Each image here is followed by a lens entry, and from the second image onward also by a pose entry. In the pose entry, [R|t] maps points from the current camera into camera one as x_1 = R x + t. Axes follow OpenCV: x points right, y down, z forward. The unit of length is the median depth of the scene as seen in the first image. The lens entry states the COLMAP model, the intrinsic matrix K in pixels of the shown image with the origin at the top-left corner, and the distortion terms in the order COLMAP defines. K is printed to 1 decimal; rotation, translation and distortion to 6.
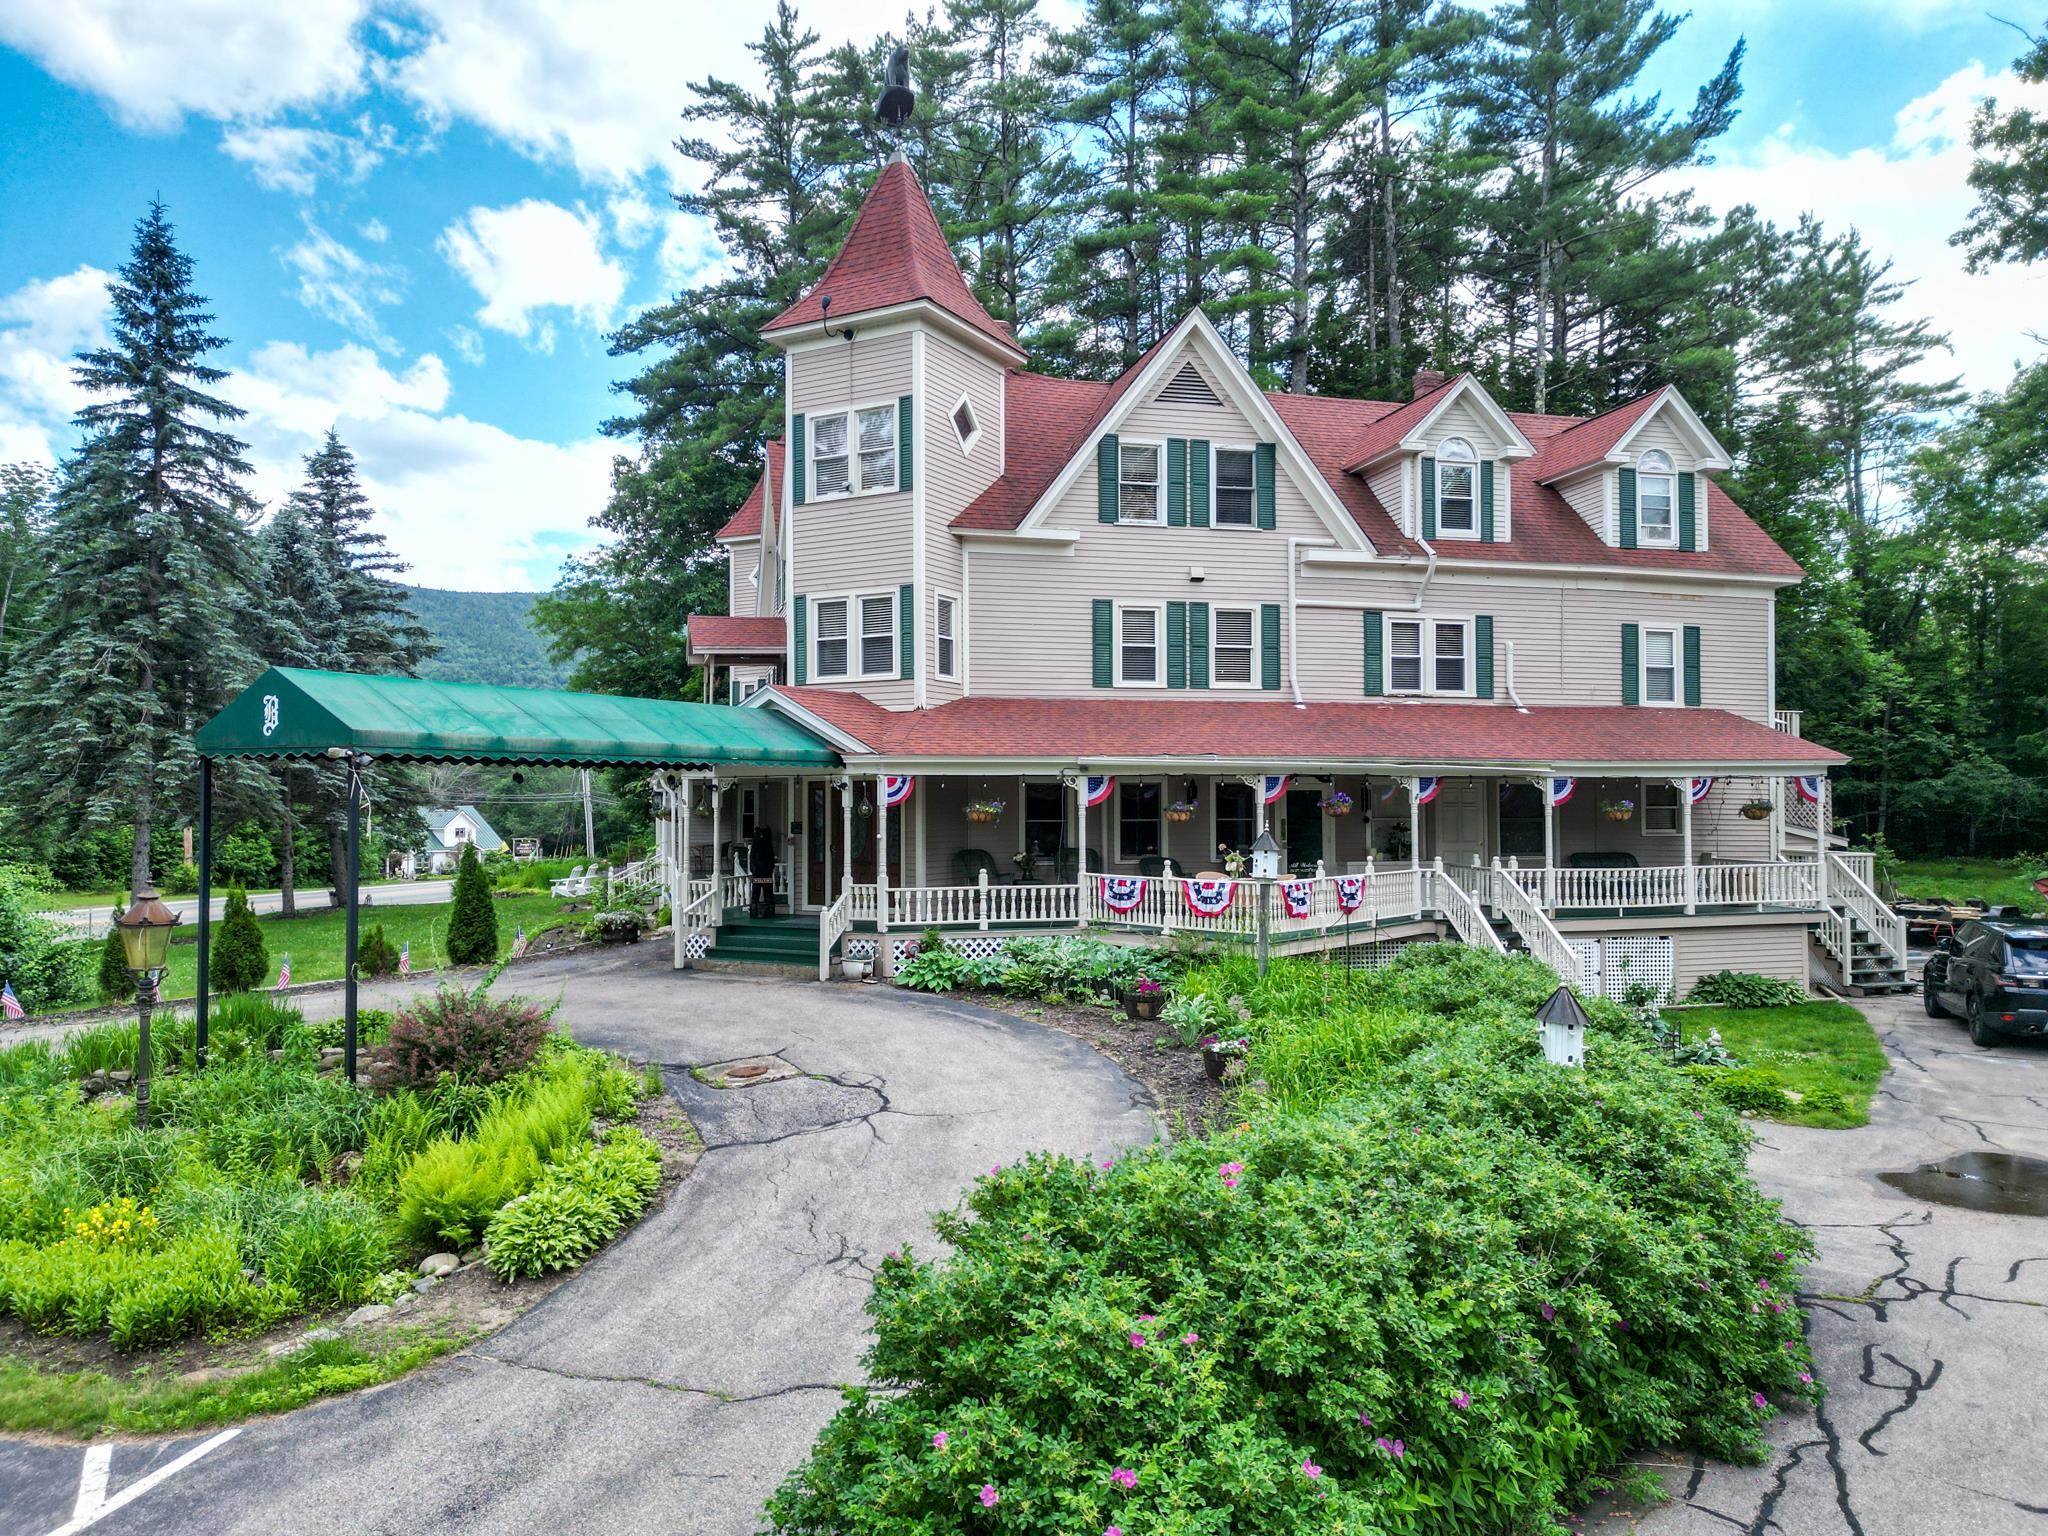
lens RADIAL K [[1423.8, 0, 1013.7], [0, 1423.8, 777.6], [0, 0, 1]] dist [0.082703, -0.074324]
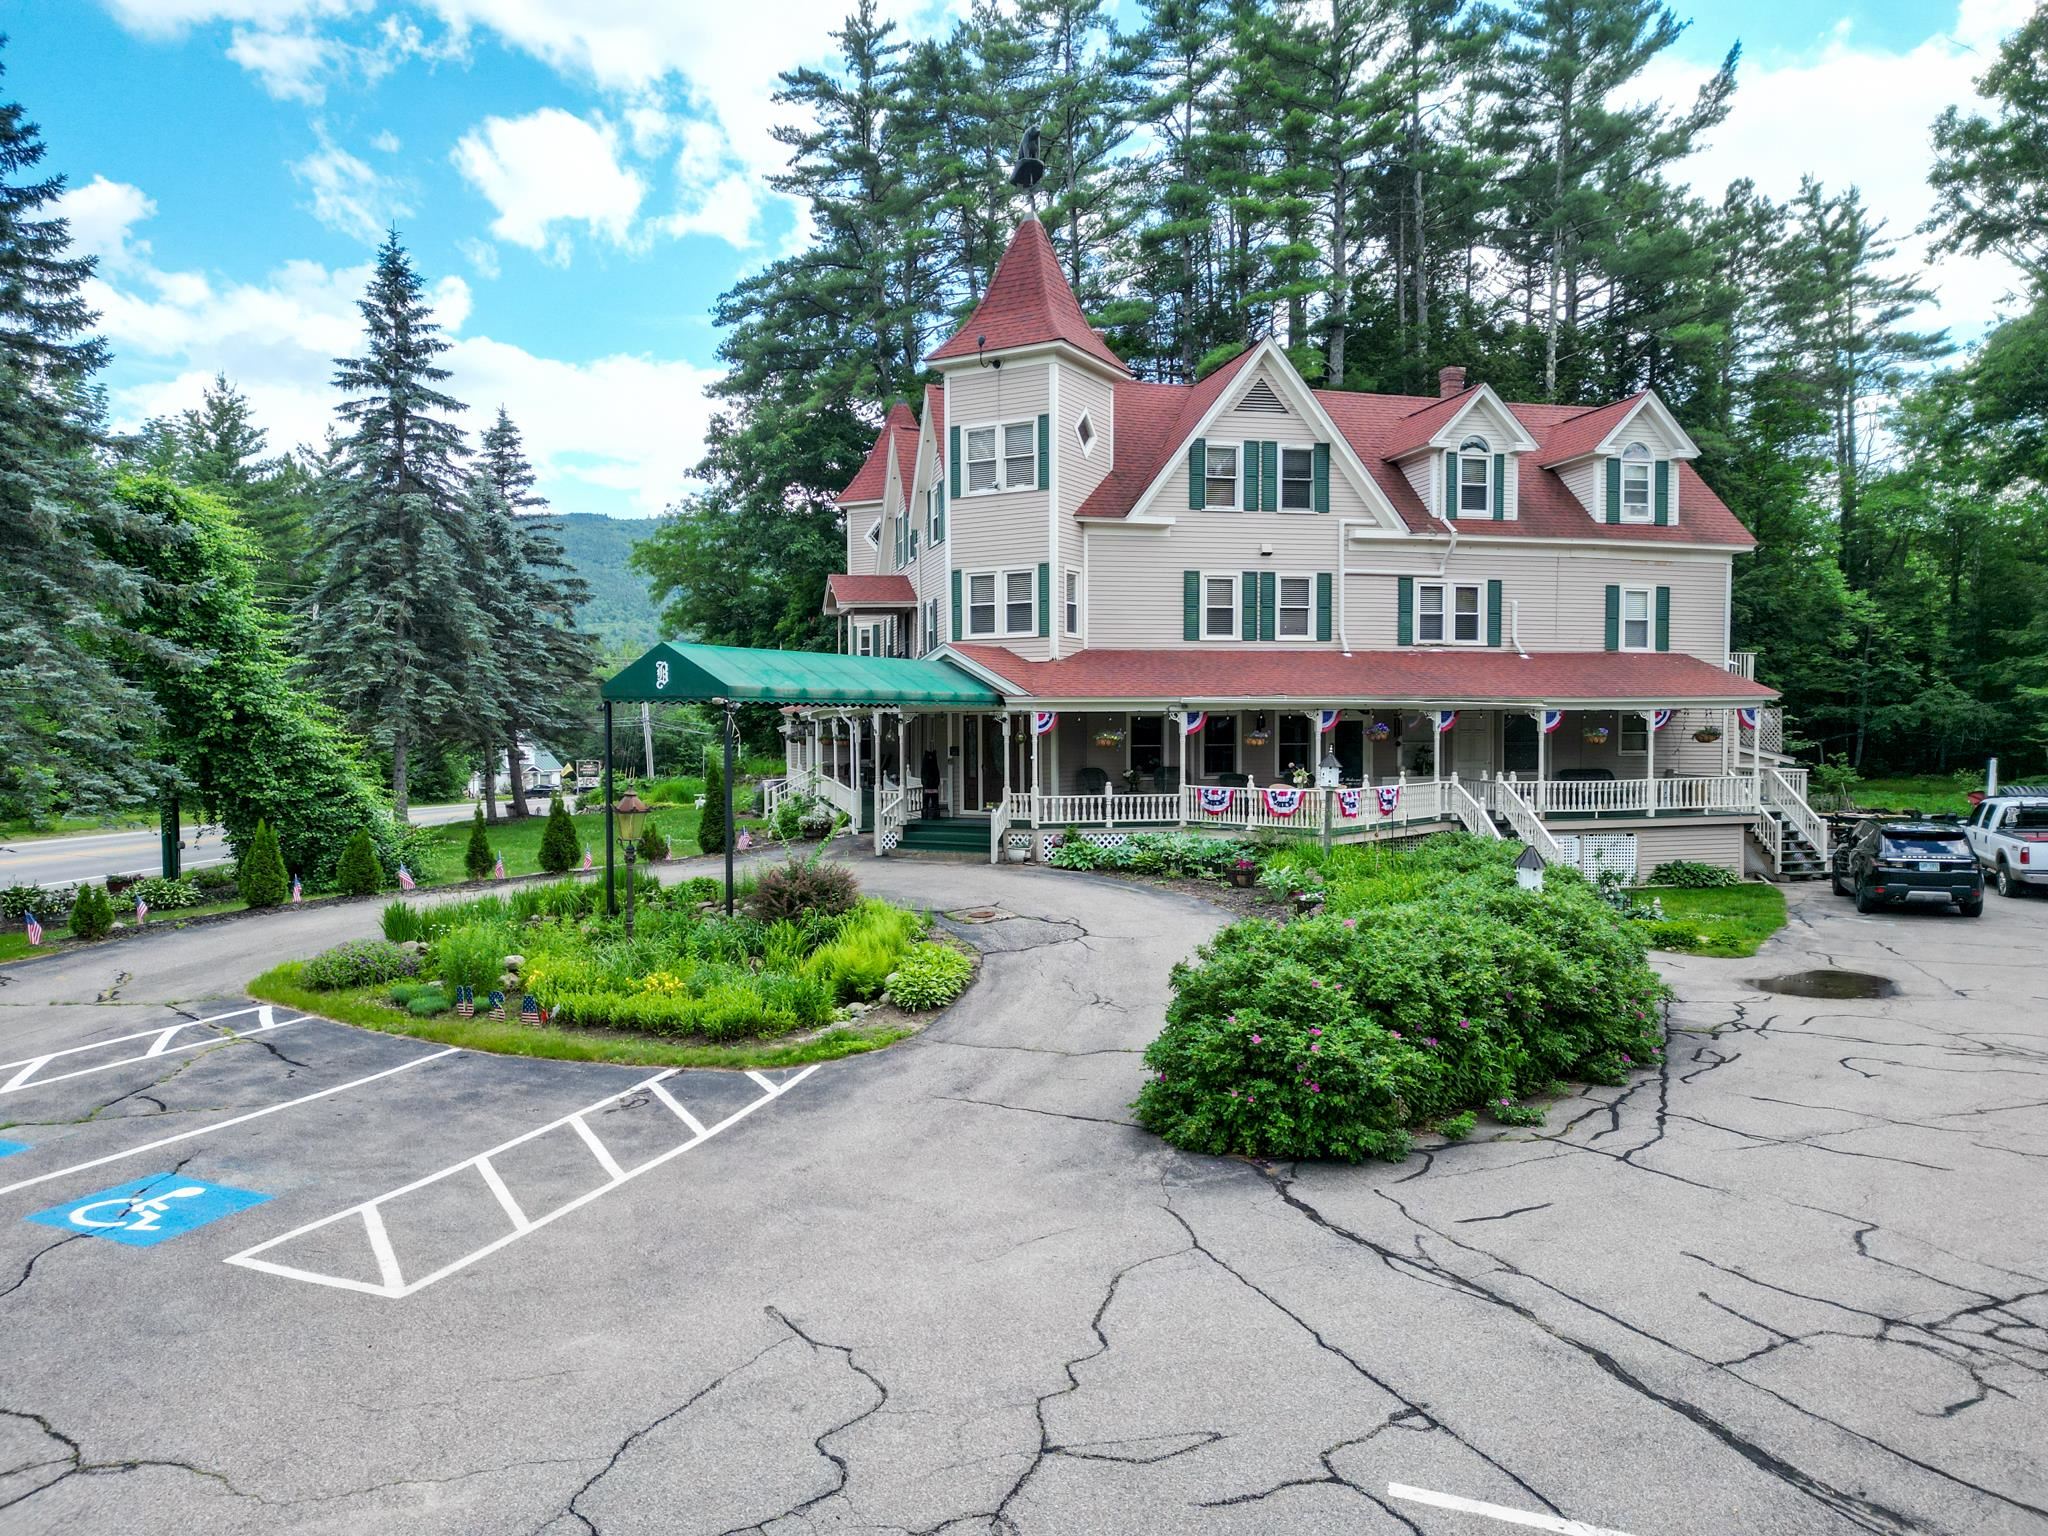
lens RADIAL K [[1423.8, 0, 1012.8], [0, 1423.8, 774.7], [0, 0, 1]] dist [0.082703, -0.074324]
pose [[0.999952, -0.000733, -0.009794, -0.083767], [0.001242, 0.998646, 0.052001, -0.009829], [0.009743, -0.052011, 0.998599, -0.276144]]
